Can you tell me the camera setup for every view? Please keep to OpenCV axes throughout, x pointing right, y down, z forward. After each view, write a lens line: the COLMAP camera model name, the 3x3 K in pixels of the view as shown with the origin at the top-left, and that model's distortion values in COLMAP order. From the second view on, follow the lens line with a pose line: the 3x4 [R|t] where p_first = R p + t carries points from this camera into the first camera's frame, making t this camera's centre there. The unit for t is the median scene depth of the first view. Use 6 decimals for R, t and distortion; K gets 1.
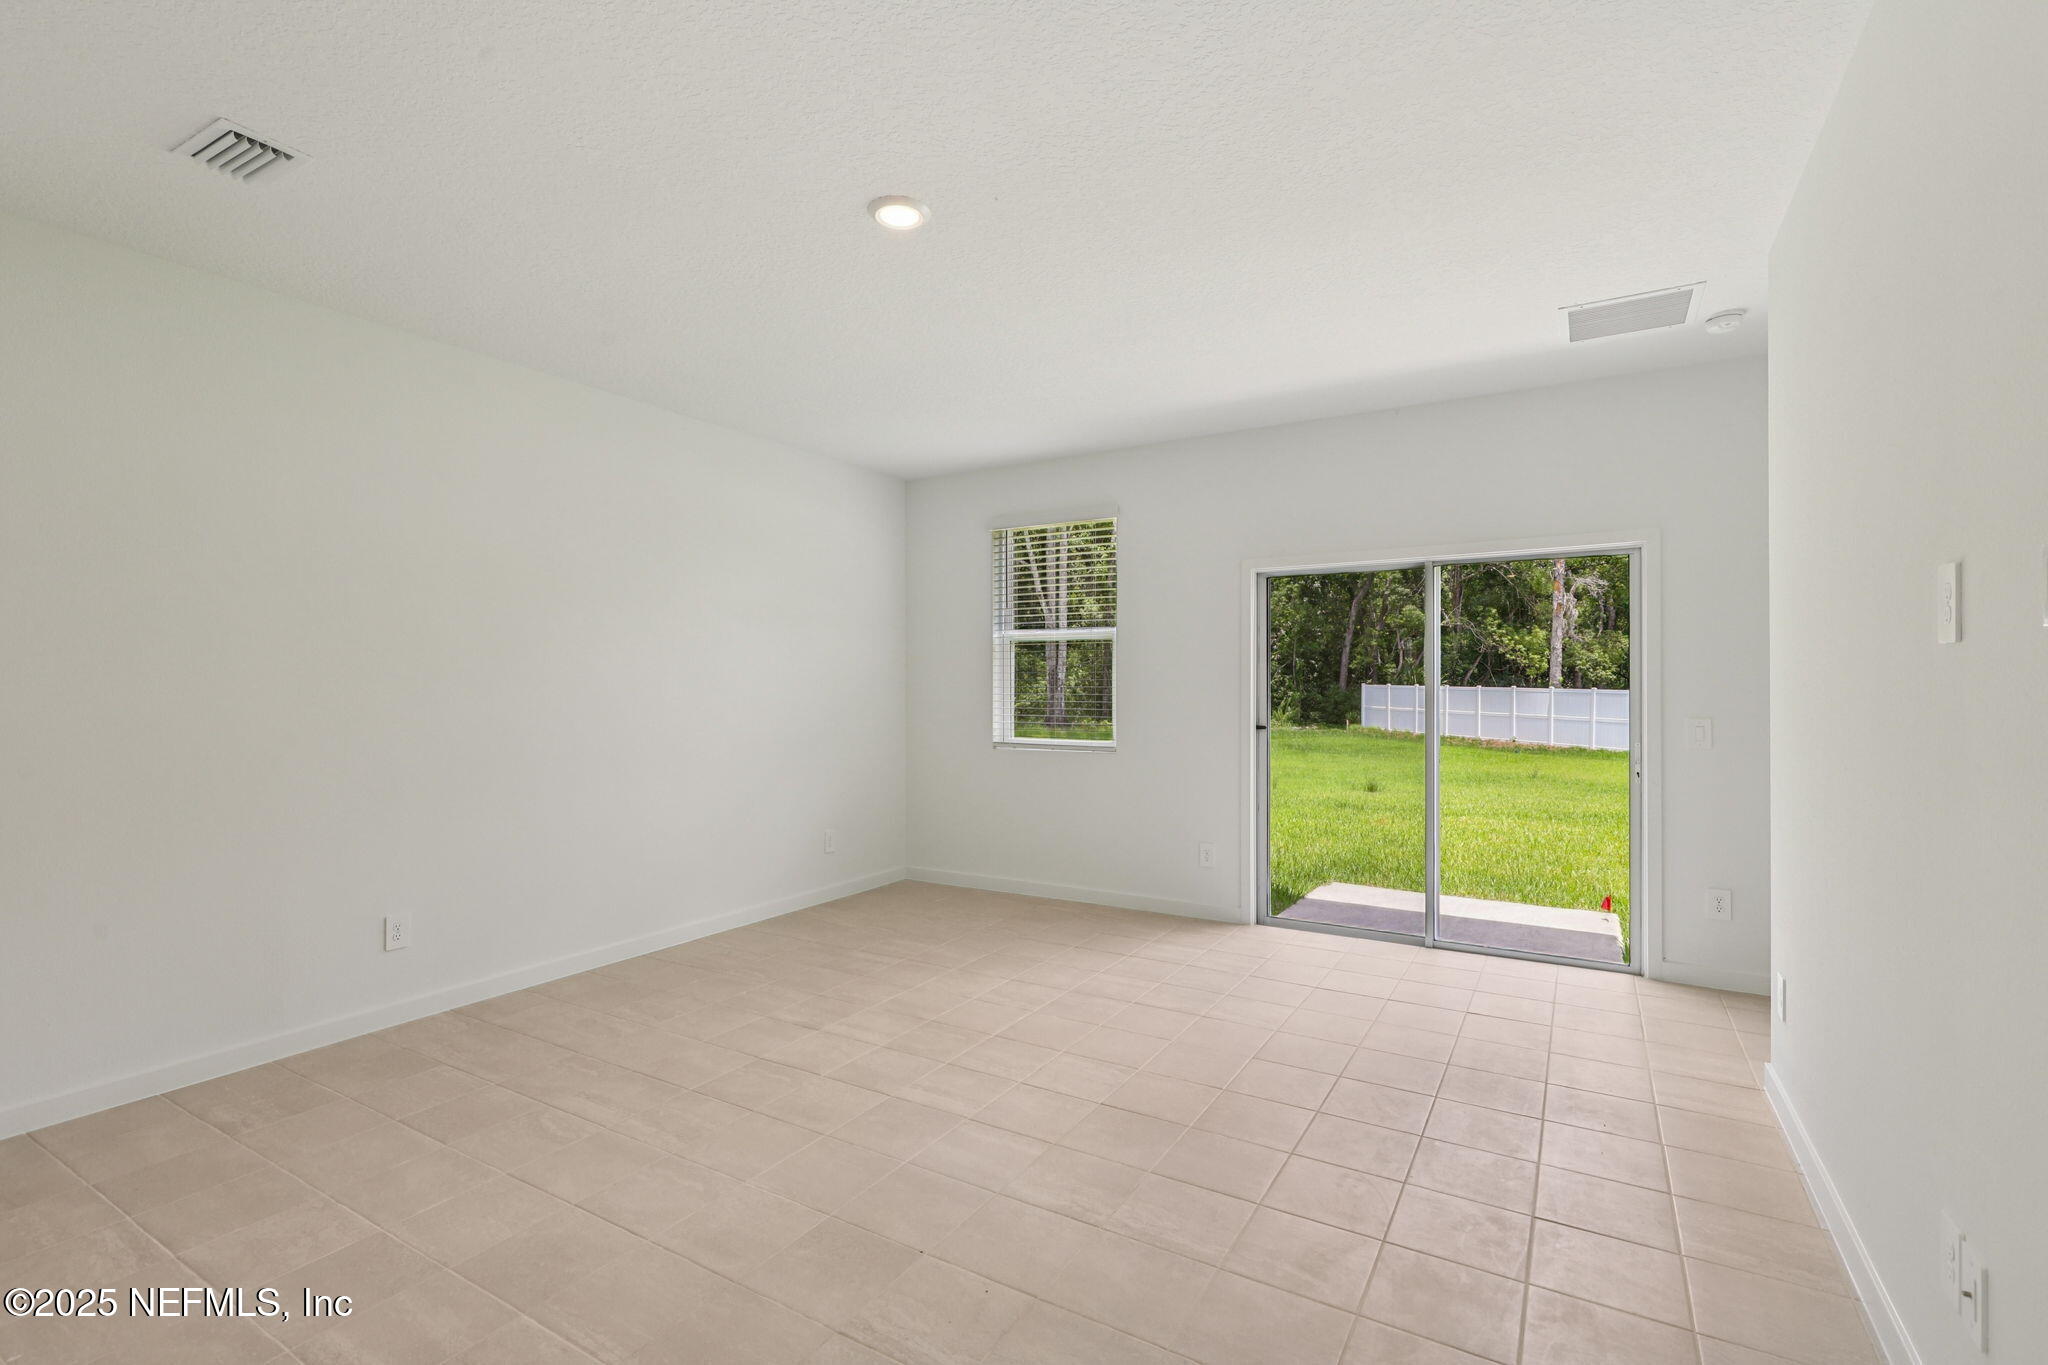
lens RADIAL K [[925.6, 0, 1021.5], [0, 925.6, 685.5], [0, 0, 1]] dist [0.002012, 0.000197]
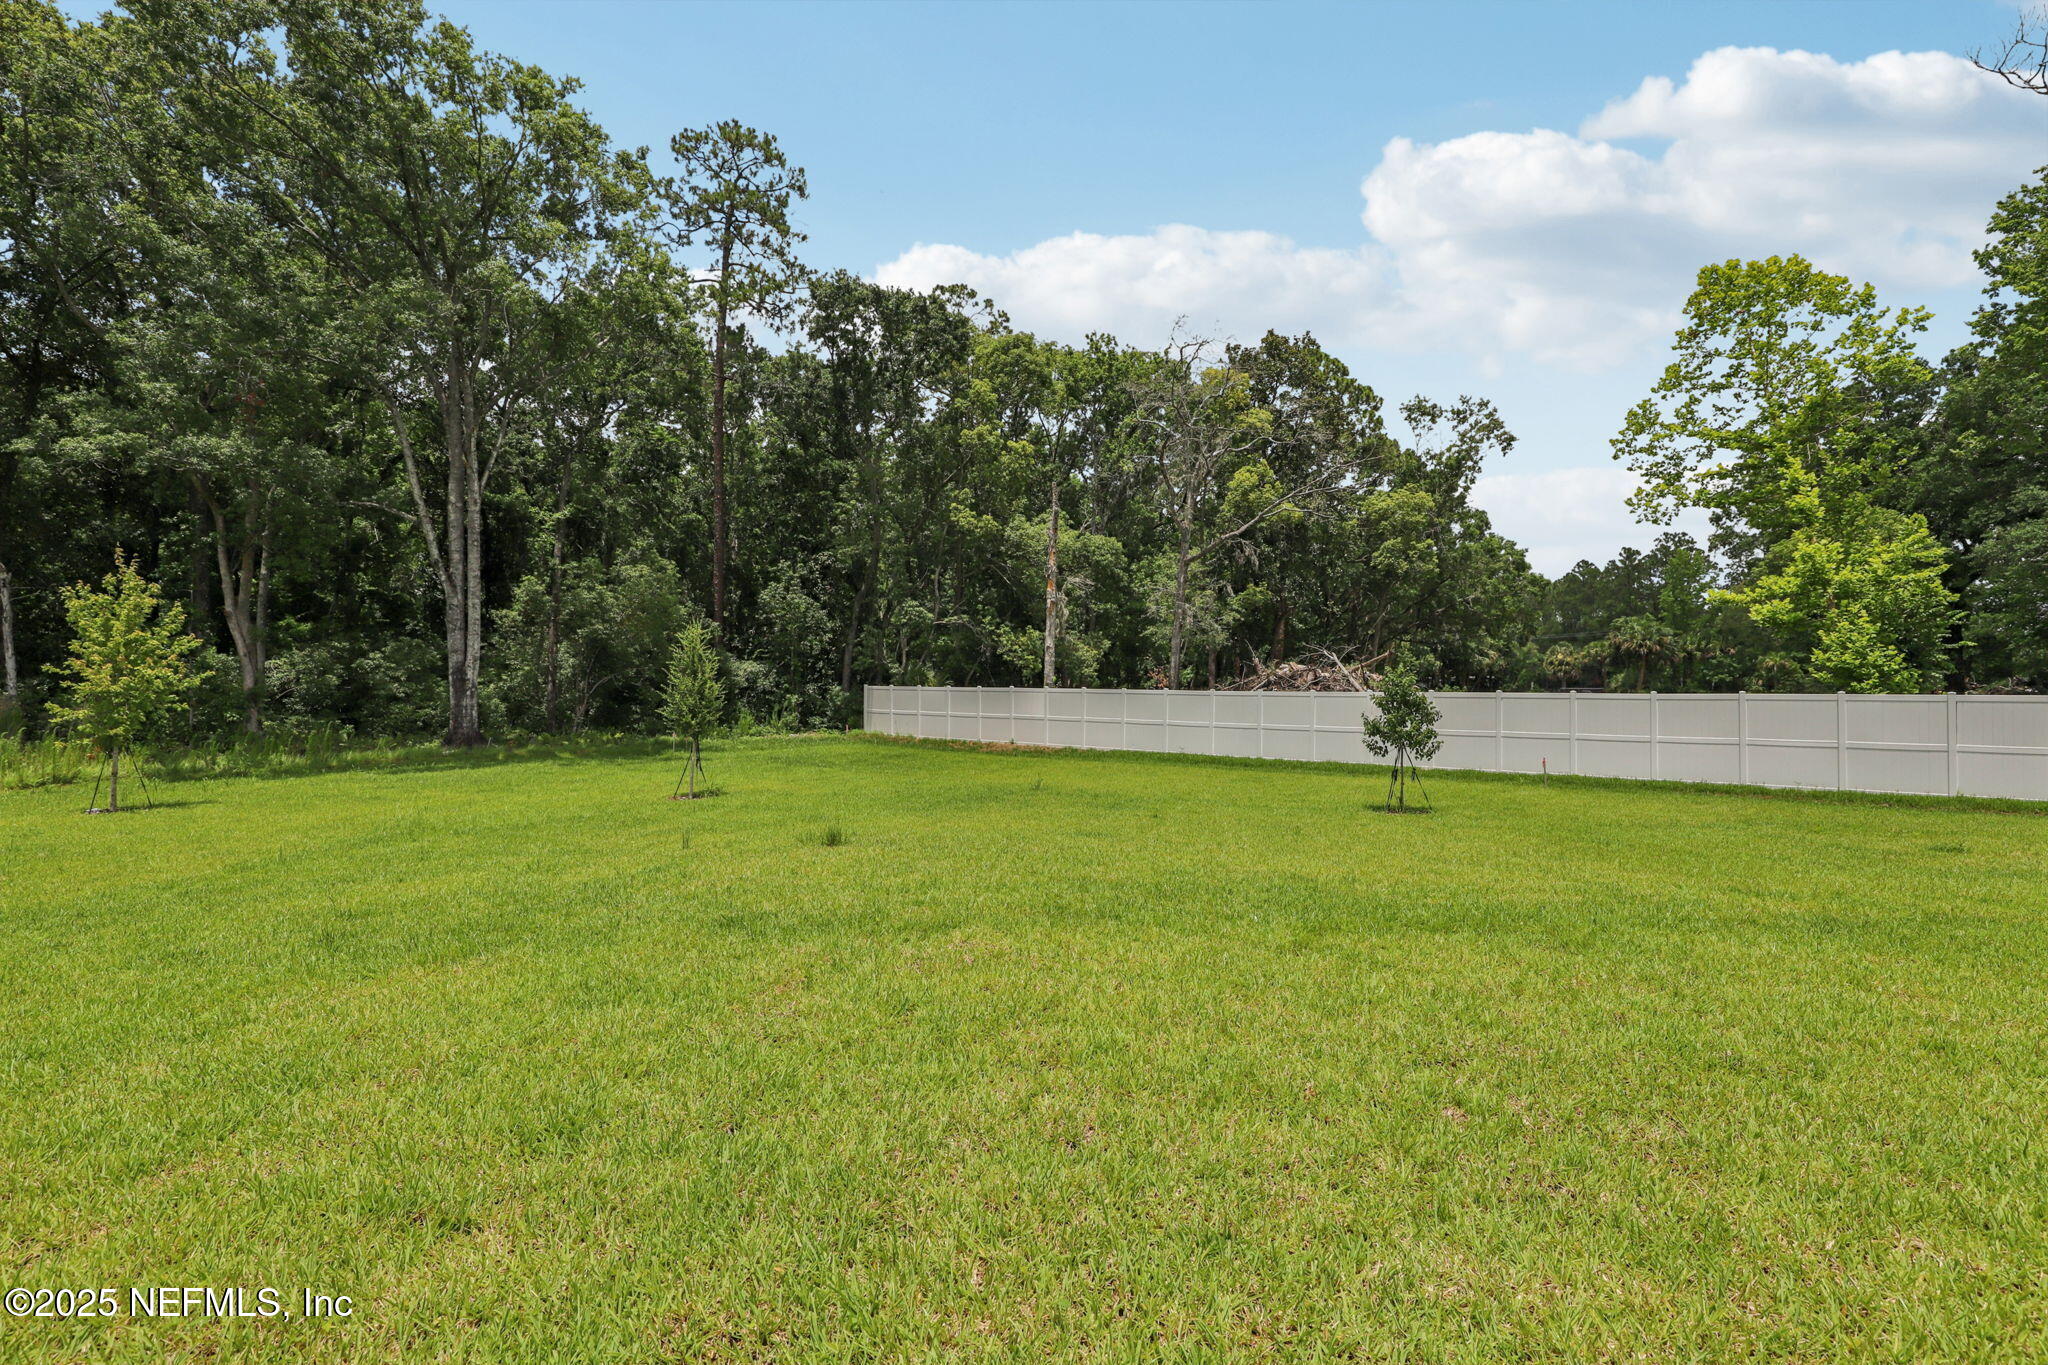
lens RADIAL K [[925.6, 0, 1033.1], [0, 925.6, 680.5], [0, 0, 1]] dist [0.002012, 0.000197]
pose [[0.869160, -0.002109, 0.494527, 0.462991], [0.007043, 0.999942, -0.008114, 0.017806], [-0.494482, 0.010535, 0.869124, 0.943742]]
